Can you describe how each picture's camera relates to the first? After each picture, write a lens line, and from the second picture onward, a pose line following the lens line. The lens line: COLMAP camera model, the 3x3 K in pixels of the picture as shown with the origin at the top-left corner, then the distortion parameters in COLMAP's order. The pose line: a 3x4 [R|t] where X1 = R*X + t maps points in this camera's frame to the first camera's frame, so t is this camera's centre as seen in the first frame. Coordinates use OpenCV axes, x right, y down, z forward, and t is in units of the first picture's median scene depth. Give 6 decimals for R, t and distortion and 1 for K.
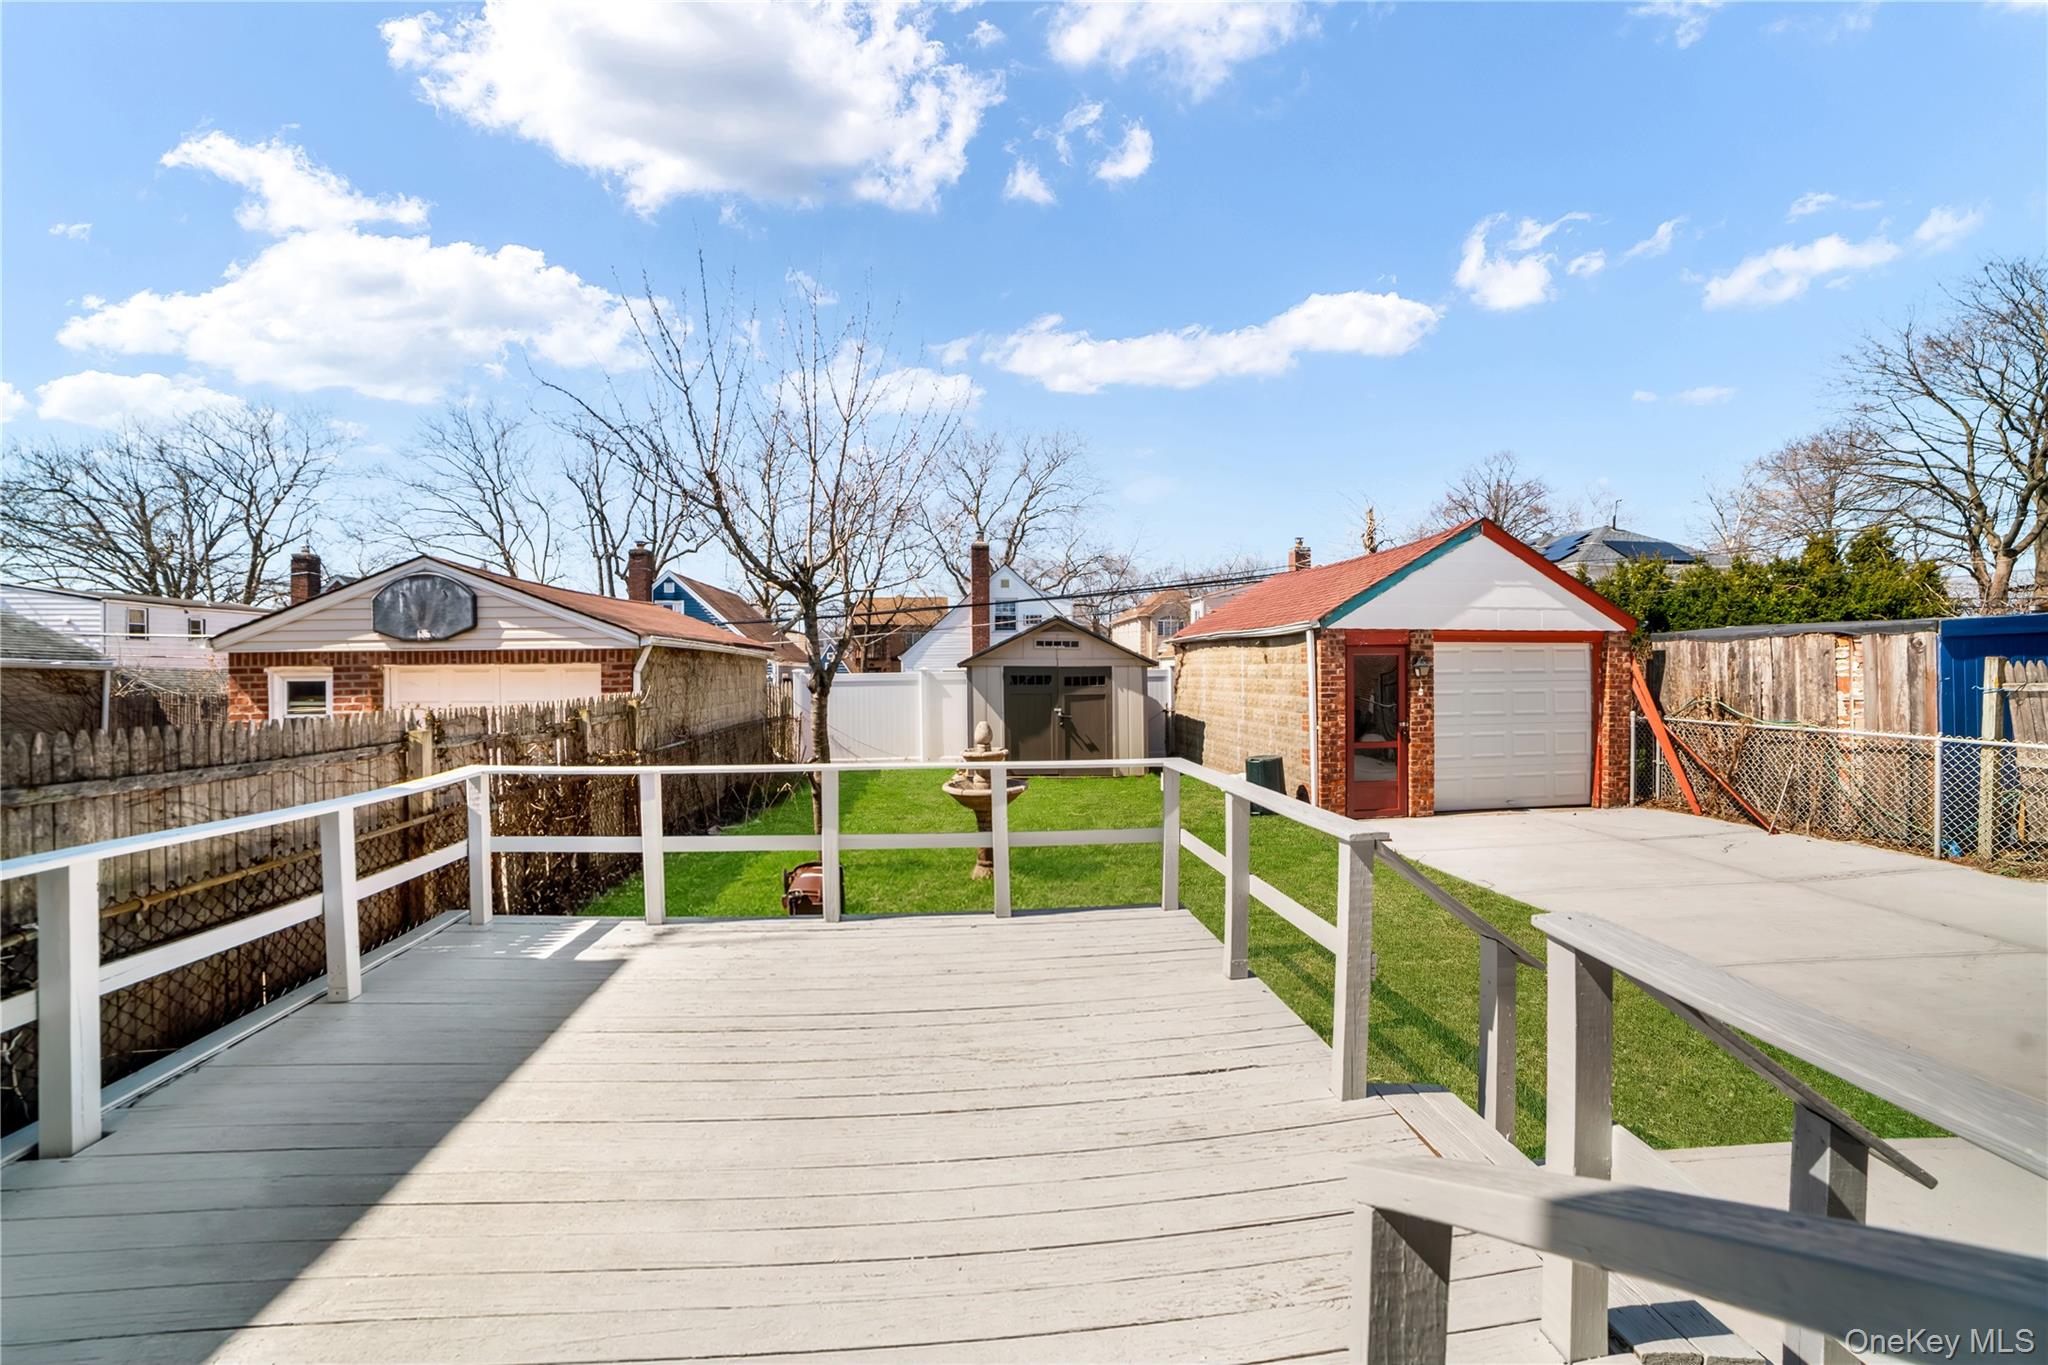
lens RADIAL K [[853.7, 0, 1019.7], [0, 853.7, 693.6], [0, 0, 1]] dist [-0.114450, 0.039856]
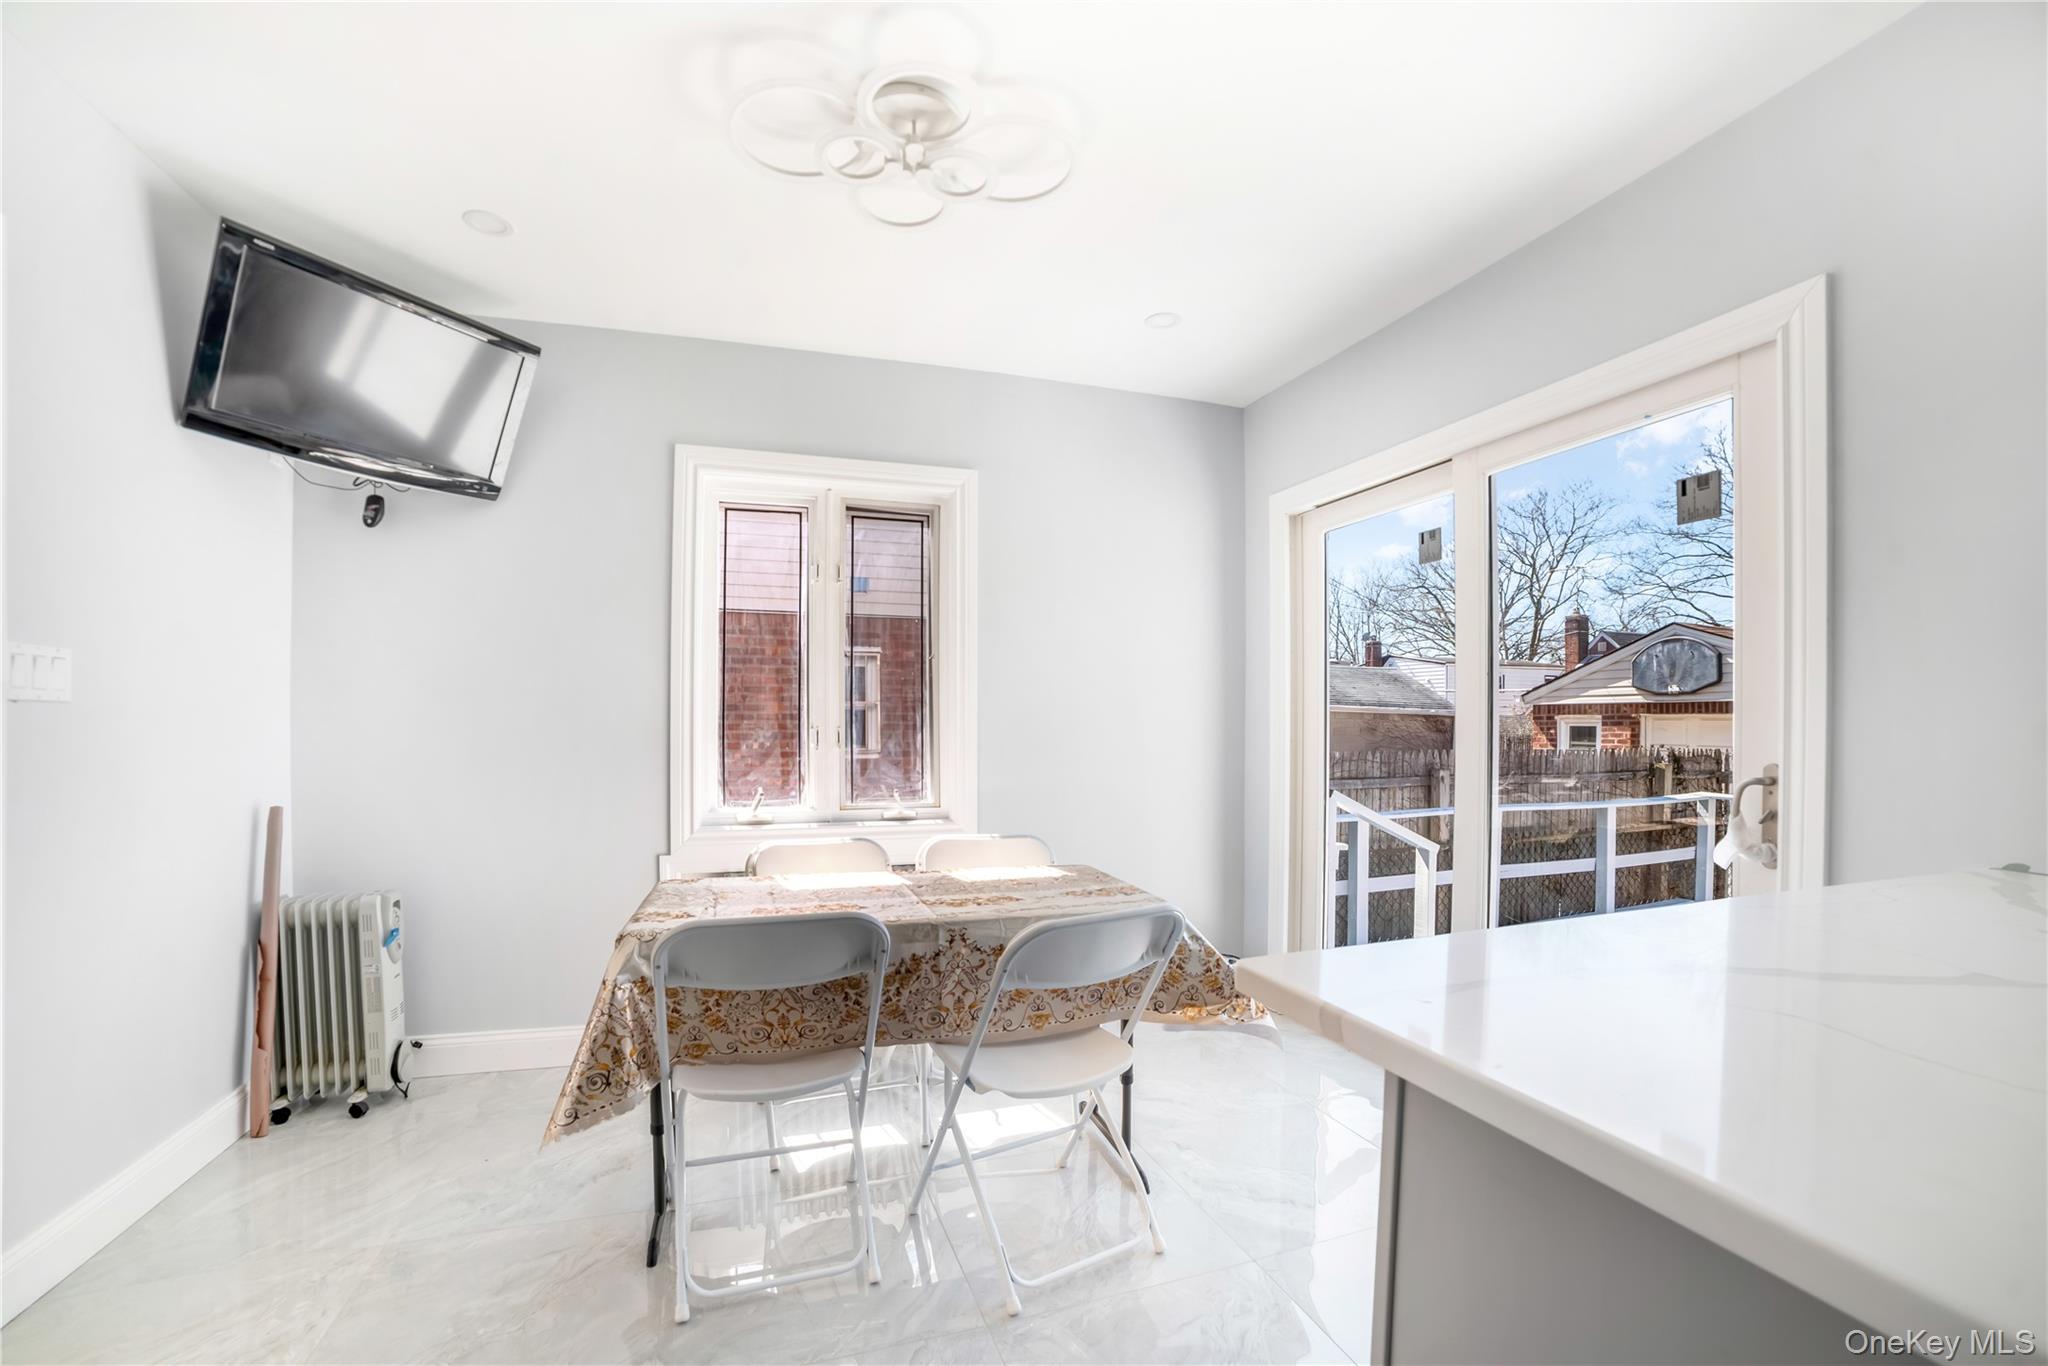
lens RADIAL K [[853.7, 0, 1019.7], [0, 853.7, 694.1], [0, 0, 1]] dist [-0.114450, 0.039856]
pose [[0.241782, -0.021311, -0.970097, 0.181087], [-0.032033, 0.999039, -0.029931, 0.001781], [0.969802, 0.038311, 0.240867, -0.220990]]
